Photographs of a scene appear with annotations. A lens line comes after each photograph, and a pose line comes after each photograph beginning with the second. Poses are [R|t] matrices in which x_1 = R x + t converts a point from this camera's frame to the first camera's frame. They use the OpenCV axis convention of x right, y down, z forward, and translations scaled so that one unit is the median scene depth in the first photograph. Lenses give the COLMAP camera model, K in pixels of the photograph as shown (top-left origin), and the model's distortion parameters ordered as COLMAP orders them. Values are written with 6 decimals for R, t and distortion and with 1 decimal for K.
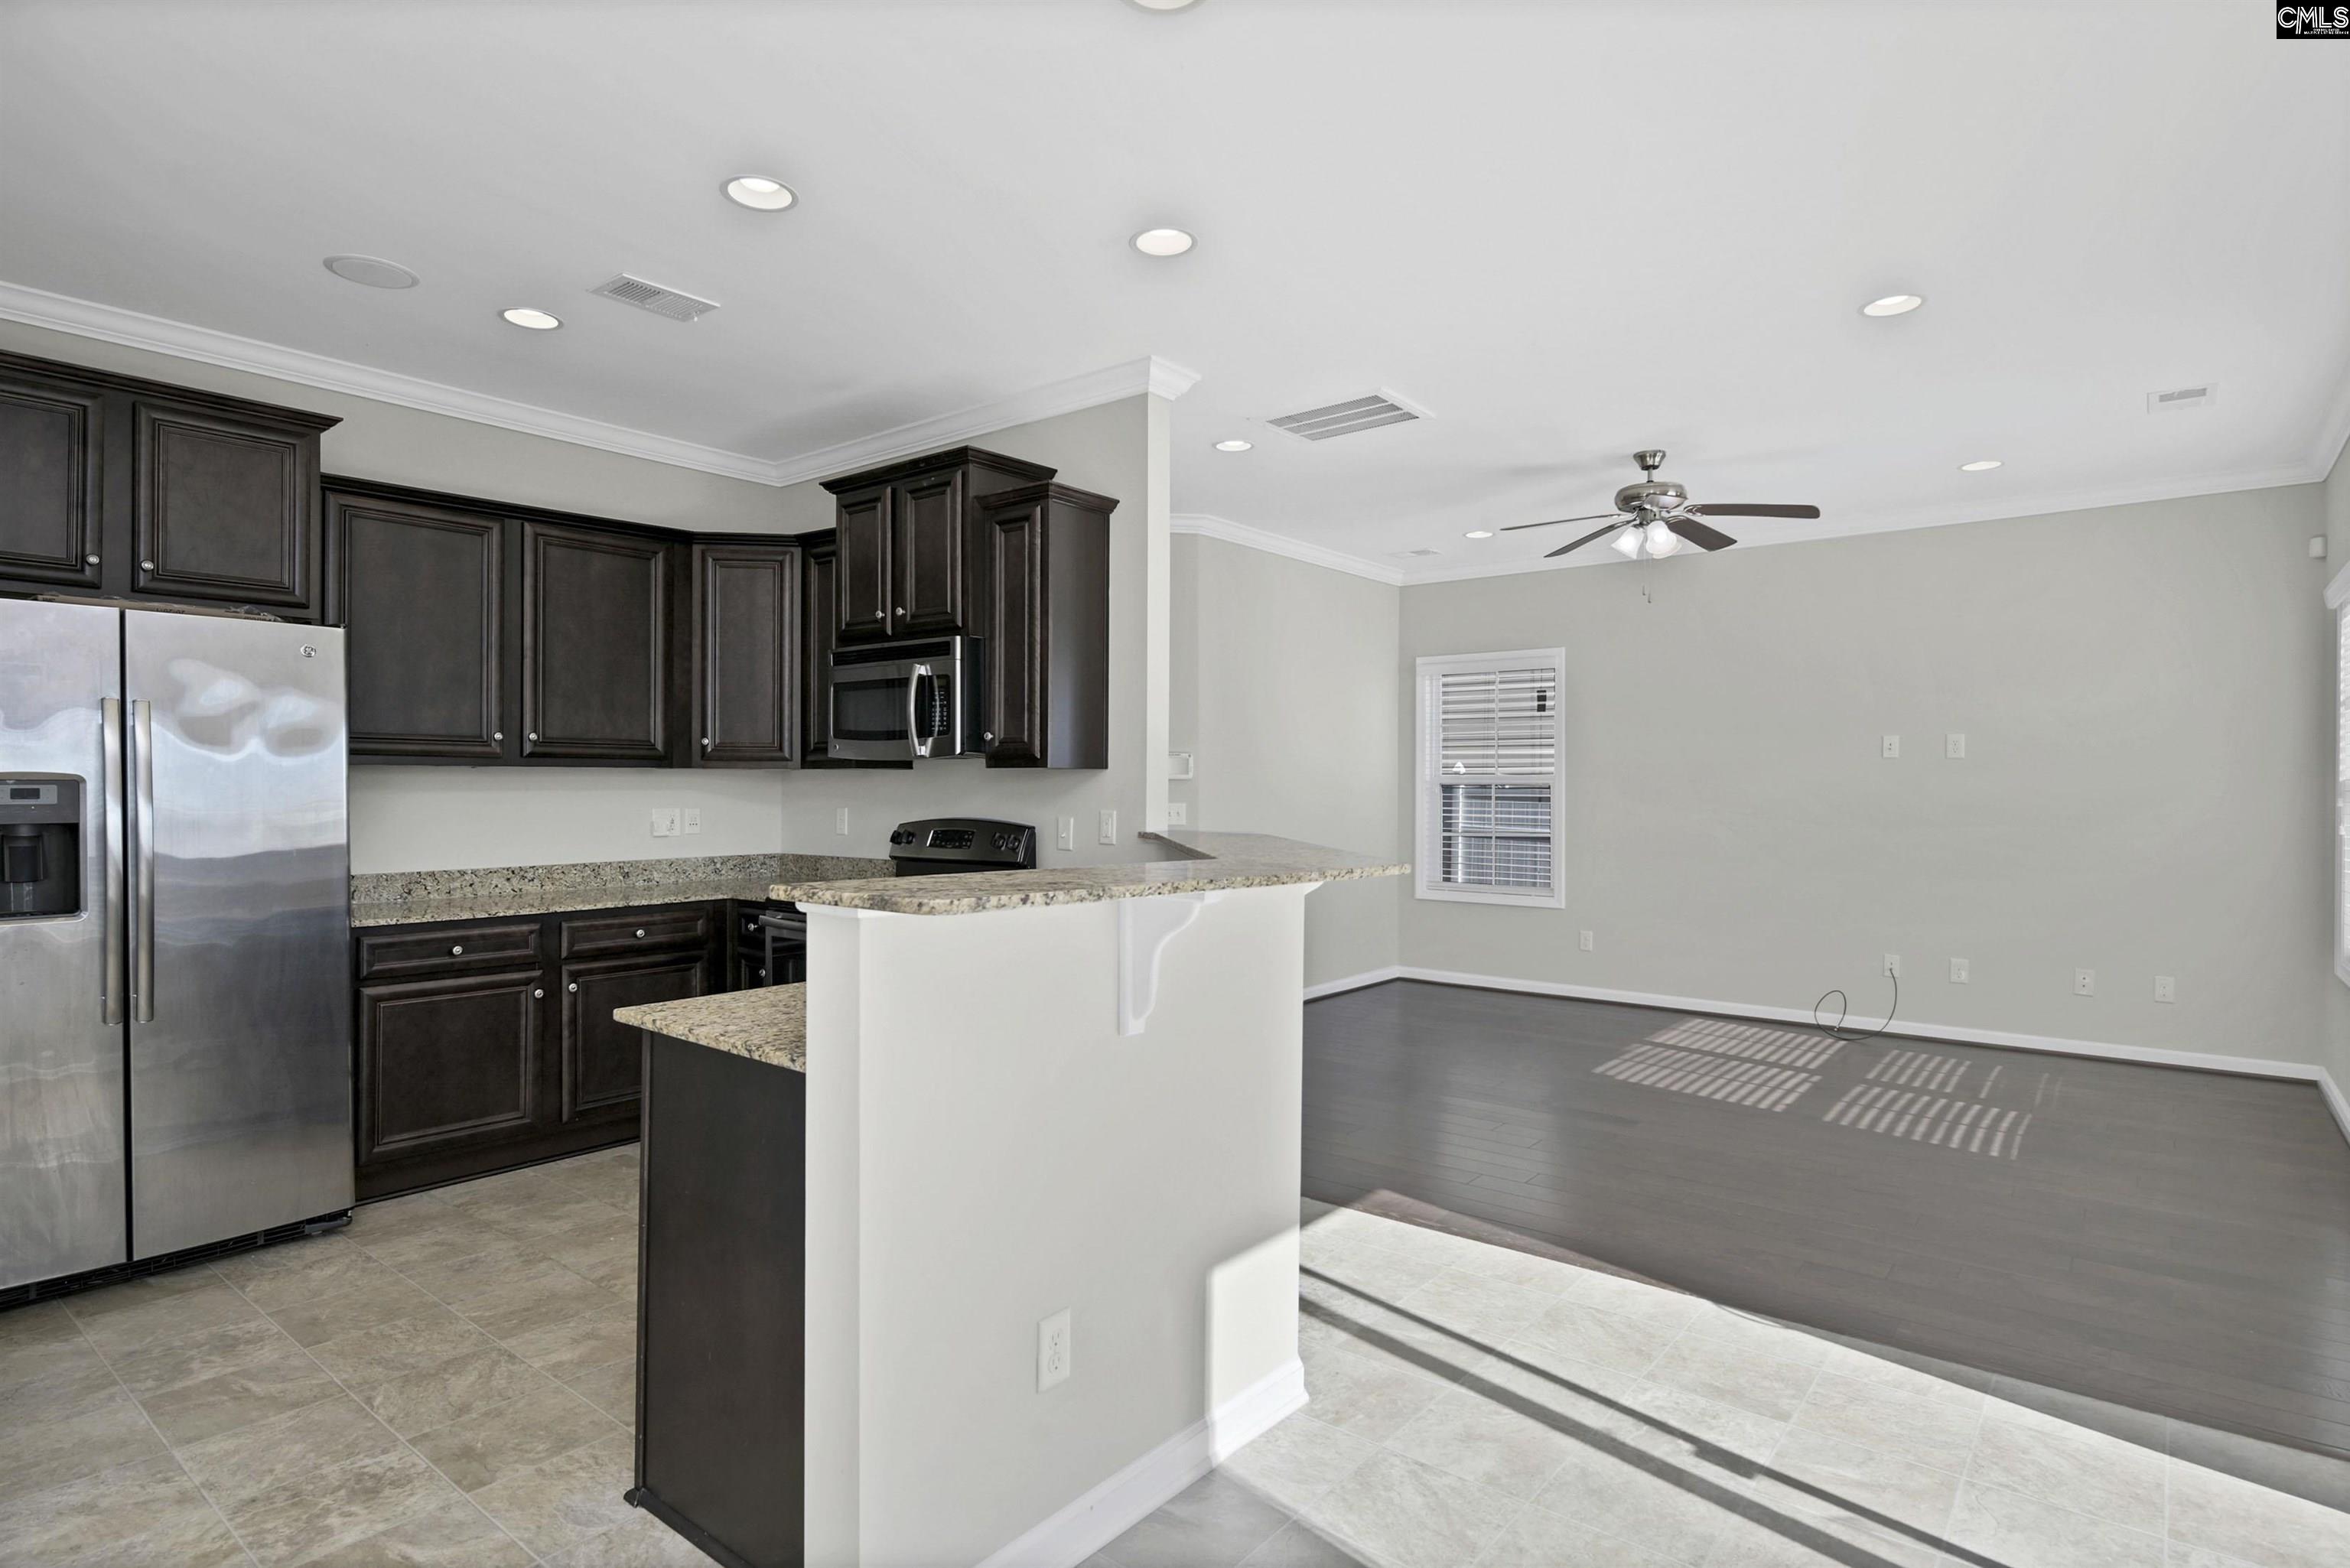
lens RADIAL K [[1238.6, 0, 1177.0], [0, 1238.6, 786.3], [0, 0, 1]] dist [0.004872, -0.004947]
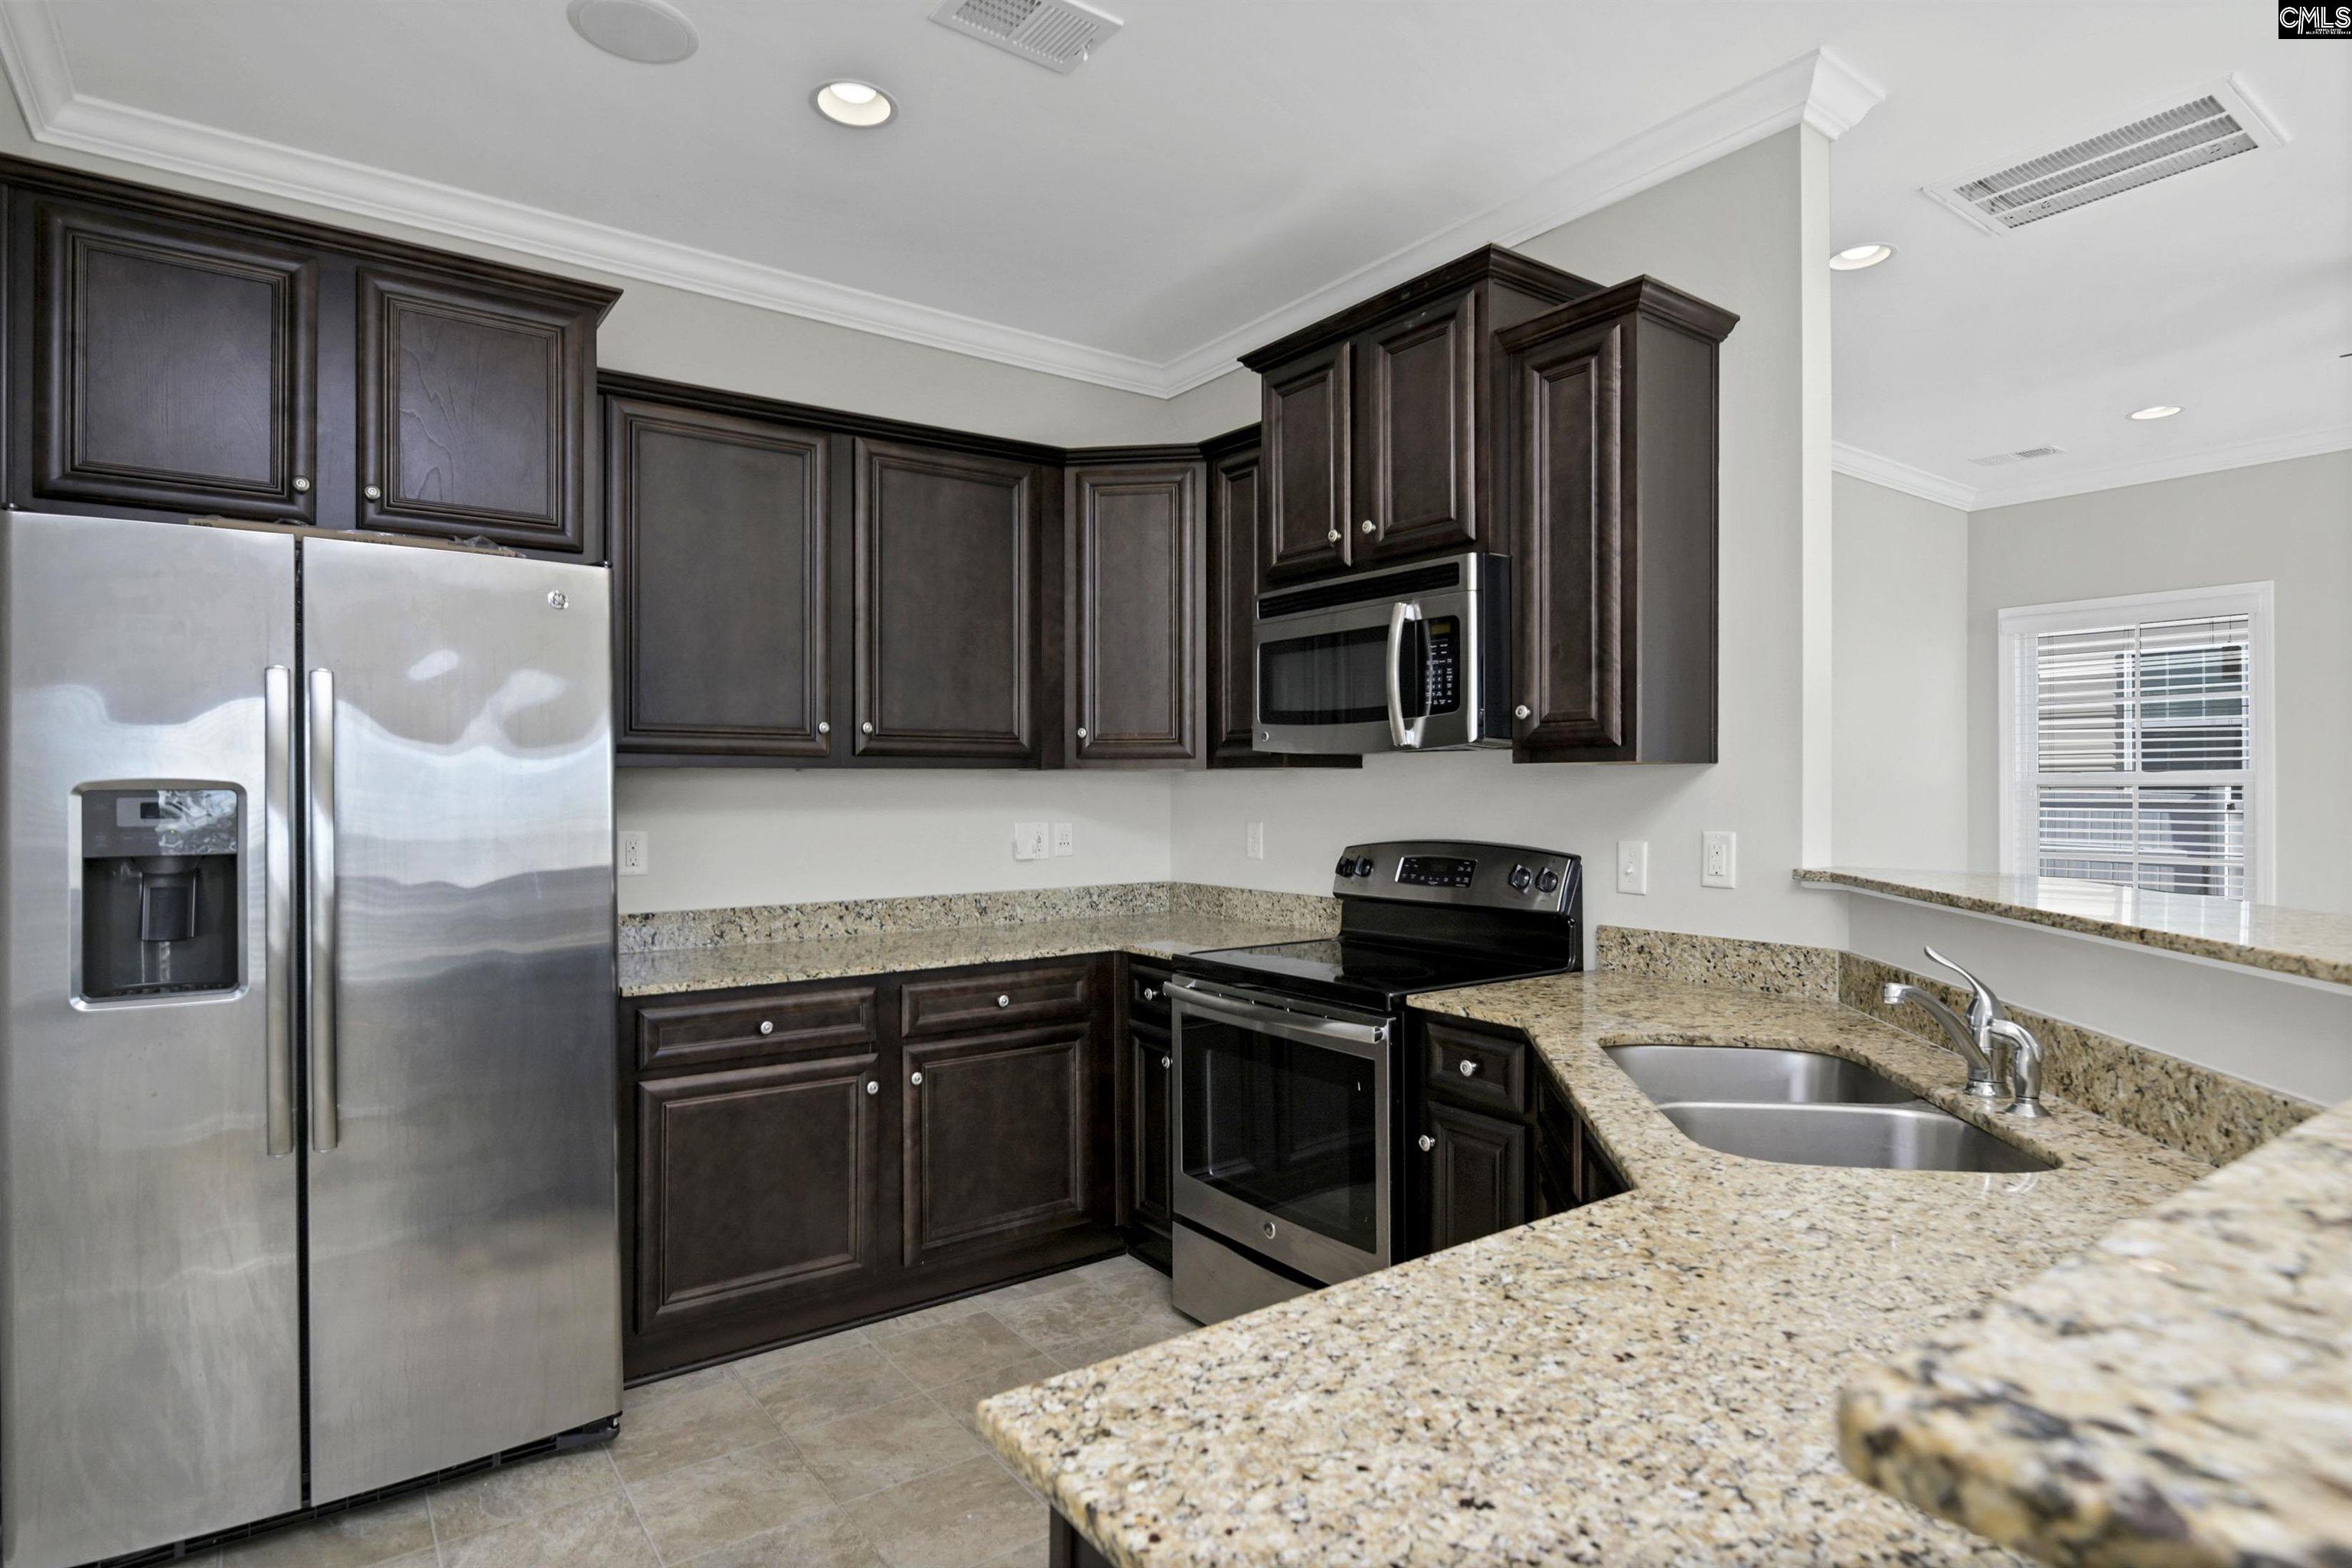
lens RADIAL K [[1239.7, 0, 1157.2], [0, 1239.7, 788.6], [0, 0, 1]] dist [0.004872, -0.004947]
pose [[0.962743, -0.004727, -0.270375, -0.159639], [0.004413, 0.999989, -0.001769, -0.001761], [0.270380, 0.000510, 0.962753, 0.348802]]
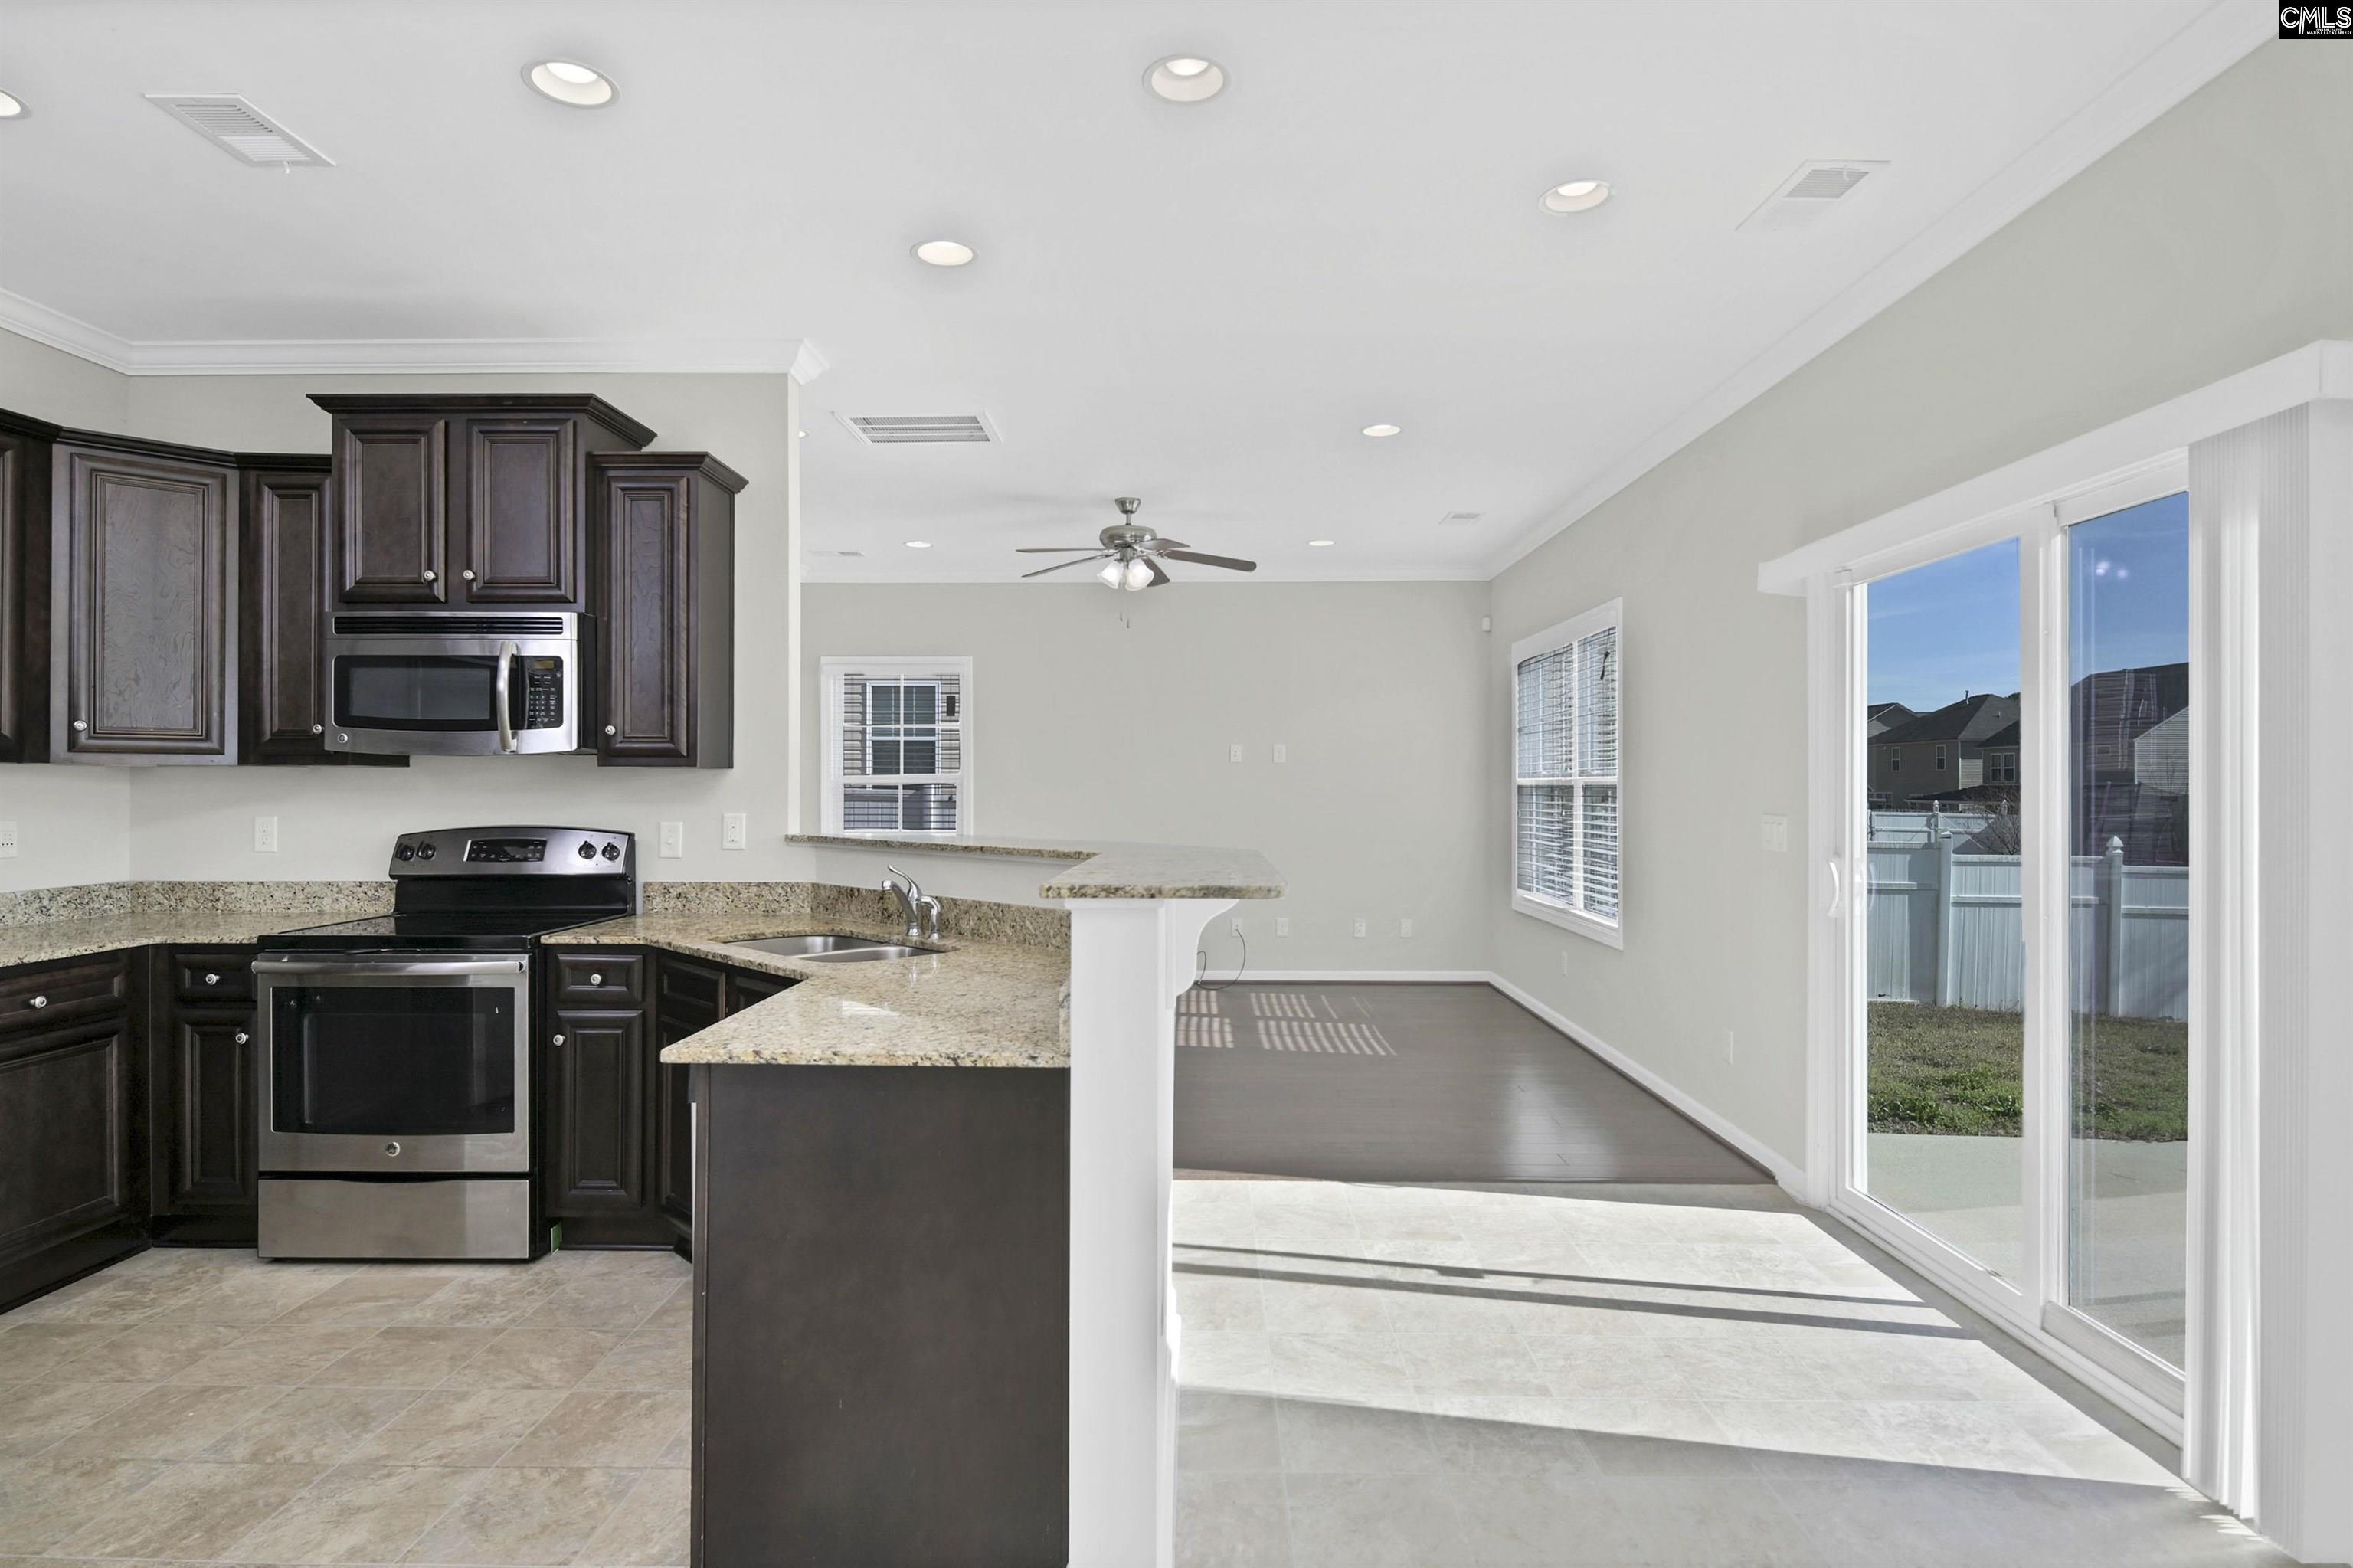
lens RADIAL K [[1240.3, 0, 1203.7], [0, 1240.3, 790.1], [0, 0, 1]] dist [0.004872, -0.004947]
pose [[0.783139, -0.004863, 0.621828, -0.366724], [0.003059, 0.999987, 0.003969, -0.000272], [-0.621839, -0.001206, 0.783144, 0.054083]]
